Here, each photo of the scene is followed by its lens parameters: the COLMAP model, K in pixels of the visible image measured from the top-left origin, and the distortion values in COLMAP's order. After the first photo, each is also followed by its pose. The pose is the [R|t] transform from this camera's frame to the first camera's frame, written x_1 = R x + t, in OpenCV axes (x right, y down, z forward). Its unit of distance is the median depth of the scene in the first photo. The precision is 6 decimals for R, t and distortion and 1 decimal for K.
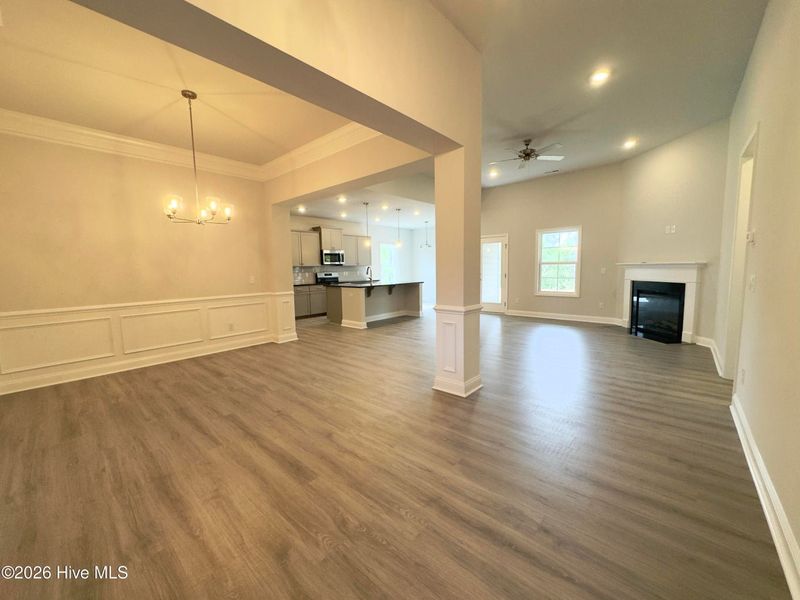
lens RADIAL K [[314.5, 0, 400.0], [0, 314.5, 300.0], [0, 0, 1]] dist [0.000770, 0.000013]
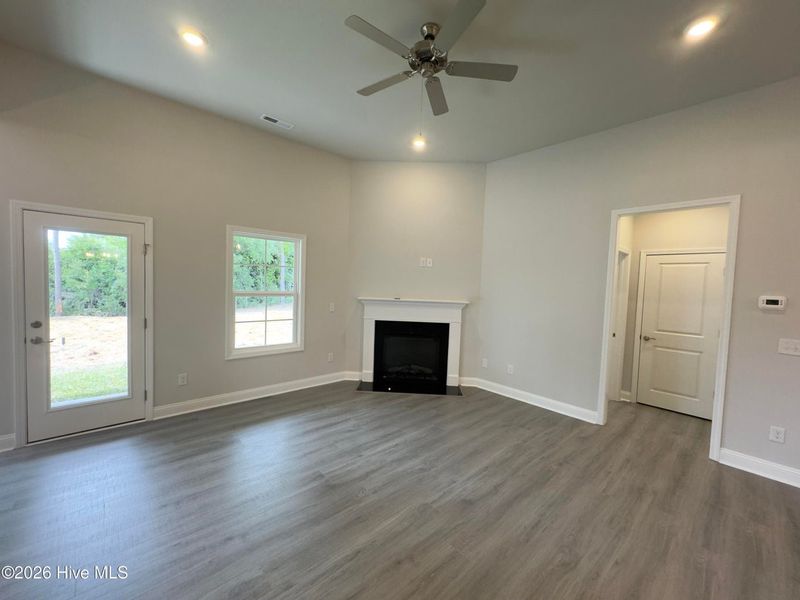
lens RADIAL K [[314.5, 0, 400.0], [0, 314.5, 300.0], [0, 0, 1]] dist [0.000770, 0.000013]
pose [[0.117241, -0.025210, 0.992783, -0.040009], [0.067578, 0.997563, 0.017351, -0.197184], [-0.990802, 0.065056, 0.118659, 1.369564]]
